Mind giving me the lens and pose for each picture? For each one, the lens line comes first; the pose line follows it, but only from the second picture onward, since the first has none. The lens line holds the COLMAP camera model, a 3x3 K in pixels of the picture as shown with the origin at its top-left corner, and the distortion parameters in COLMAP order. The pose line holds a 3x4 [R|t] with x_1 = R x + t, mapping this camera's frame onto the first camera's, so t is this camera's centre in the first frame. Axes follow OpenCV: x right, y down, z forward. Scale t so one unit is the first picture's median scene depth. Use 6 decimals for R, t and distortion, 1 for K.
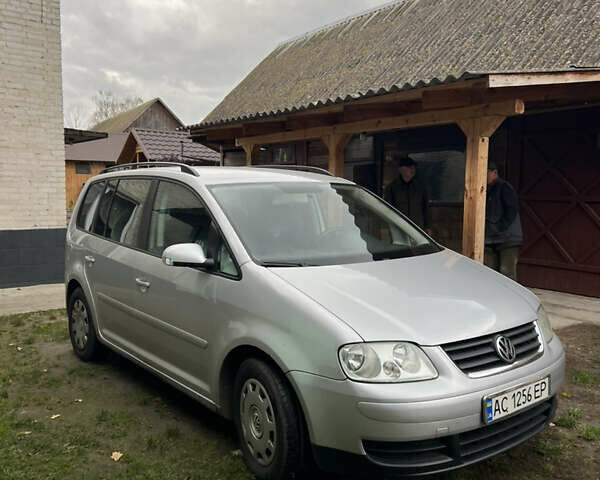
lens RADIAL K [[606.2, 0, 303.0], [0, 606.2, 240.4], [0, 0, 1]] dist [0.120089, -0.246328]
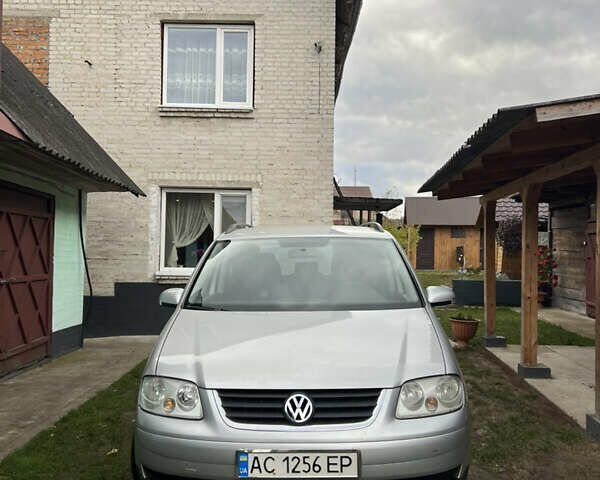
lens RADIAL K [[606.2, 0, 303.0], [0, 606.2, 240.4], [0, 0, 1]] dist [0.120089, -0.246328]
pose [[0.753095, -0.014406, -0.657754, 0.933743], [-0.054778, 0.994916, -0.084509, -0.000929], [0.655628, 0.099674, 0.748477, 0.271077]]
